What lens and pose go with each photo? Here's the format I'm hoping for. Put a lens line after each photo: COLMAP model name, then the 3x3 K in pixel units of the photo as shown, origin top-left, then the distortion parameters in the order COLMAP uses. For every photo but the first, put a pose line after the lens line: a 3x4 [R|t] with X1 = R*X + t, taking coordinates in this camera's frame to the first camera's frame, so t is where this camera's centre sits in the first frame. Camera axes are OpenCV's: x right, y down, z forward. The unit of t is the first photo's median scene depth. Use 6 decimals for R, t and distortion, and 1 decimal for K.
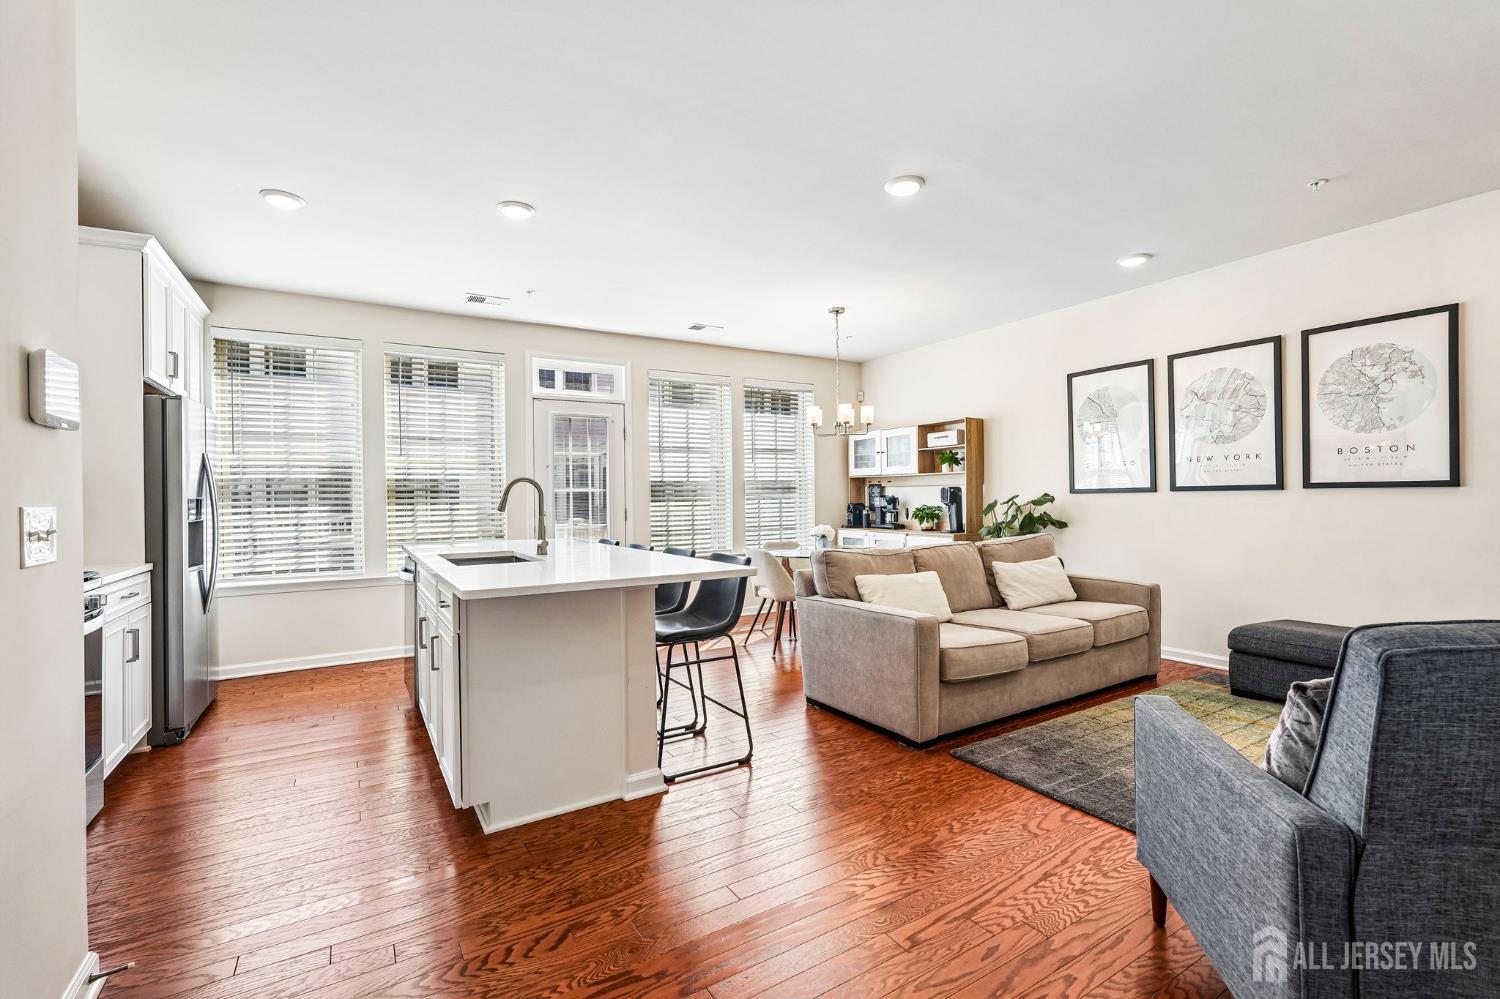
lens RADIAL K [[658.4, 0, 747.1], [0, 658.4, 498.5], [0, 0, 1]] dist [-0.013405, 0.007047]
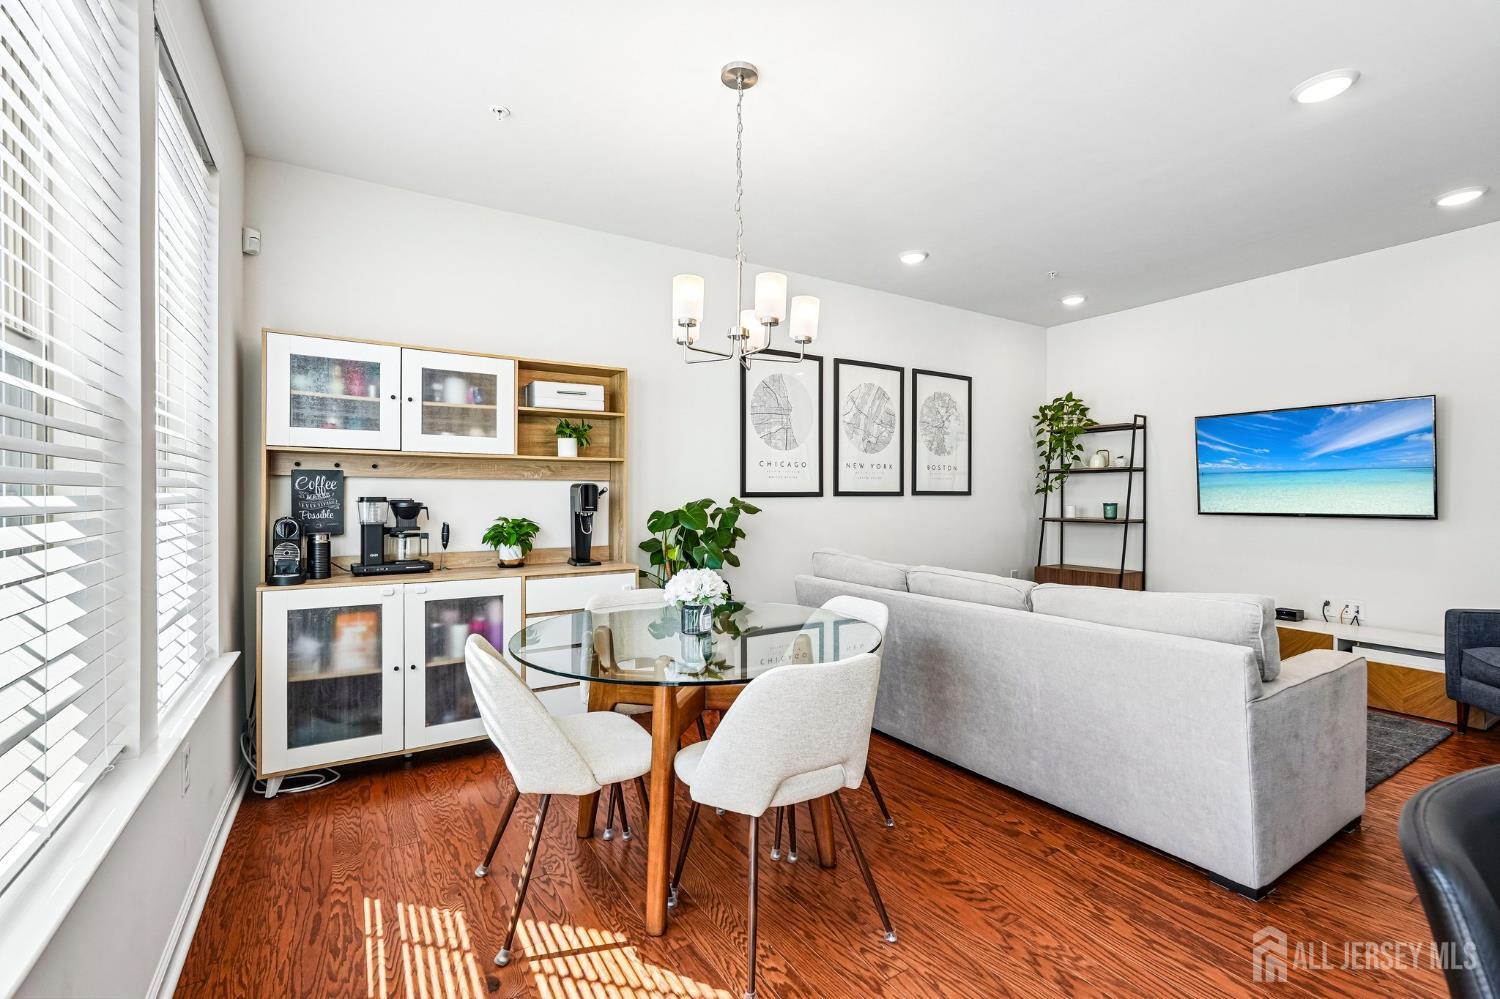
lens RADIAL K [[658.4, 0, 748.7], [0, 658.4, 495.9], [0, 0, 1]] dist [-0.013405, 0.007047]
pose [[-0.007460, 0.011447, 0.999907, -0.446391], [0.001803, 0.999933, -0.011434, -0.000882], [-0.999971, 0.001717, -0.007480, 1.493107]]
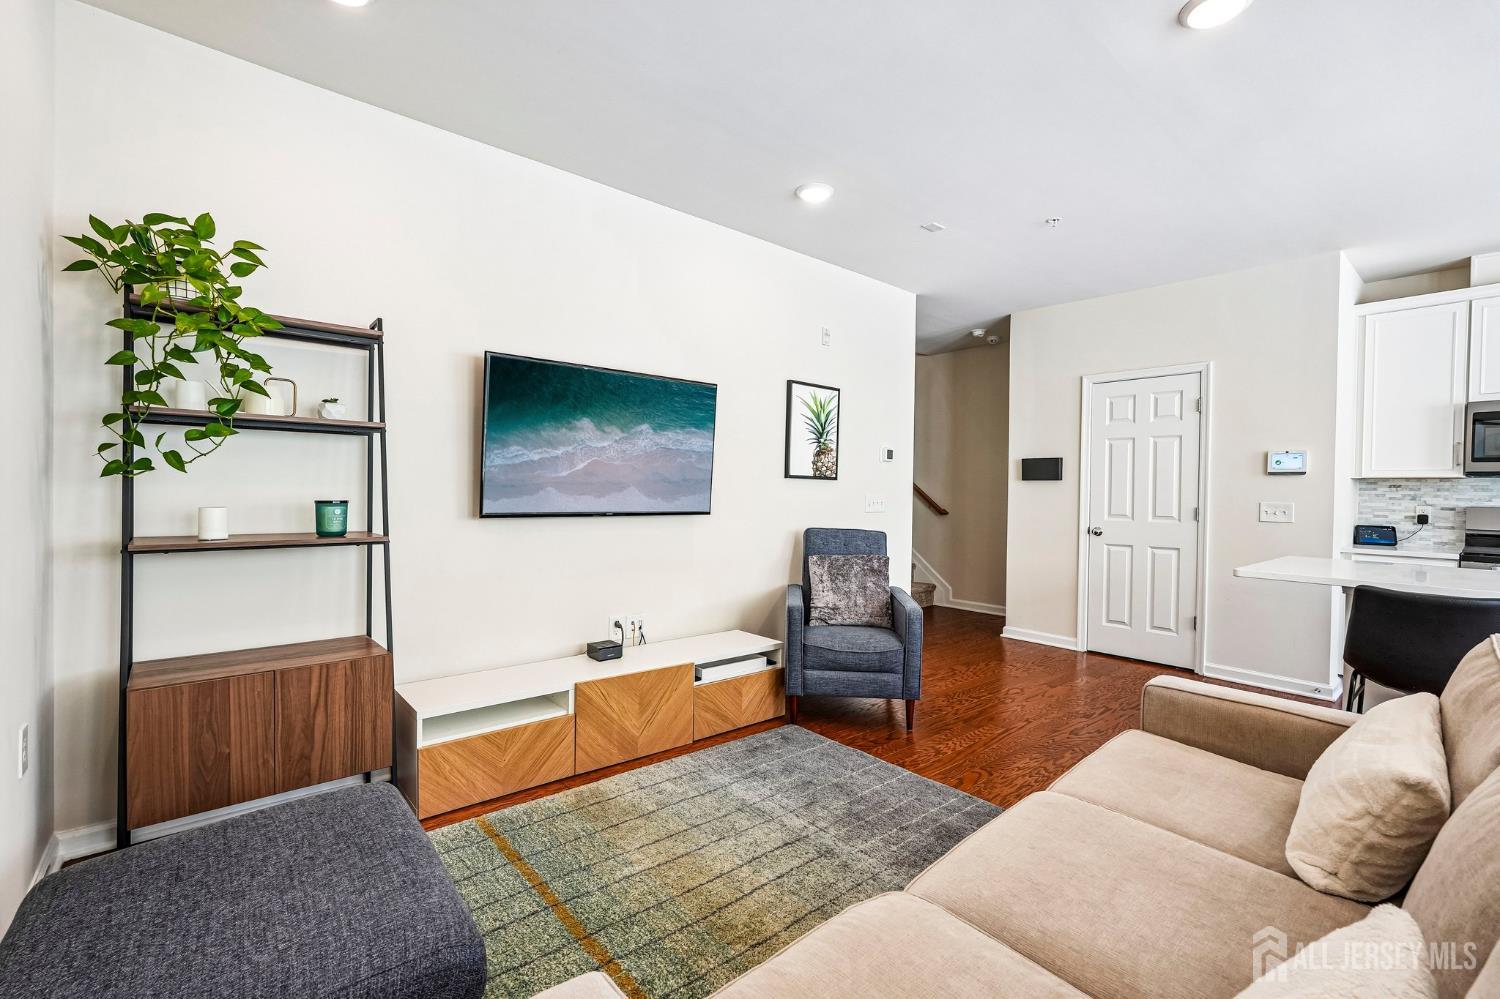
lens RADIAL K [[658.4, 0, 752.2], [0, 658.4, 495.4], [0, 0, 1]] dist [-0.013405, 0.007047]
pose [[-0.987459, -0.004696, -0.157808, 0.691278], [-0.006745, 0.999900, 0.012449, -0.015101], [0.157734, 0.013357, -0.987391, 1.396198]]
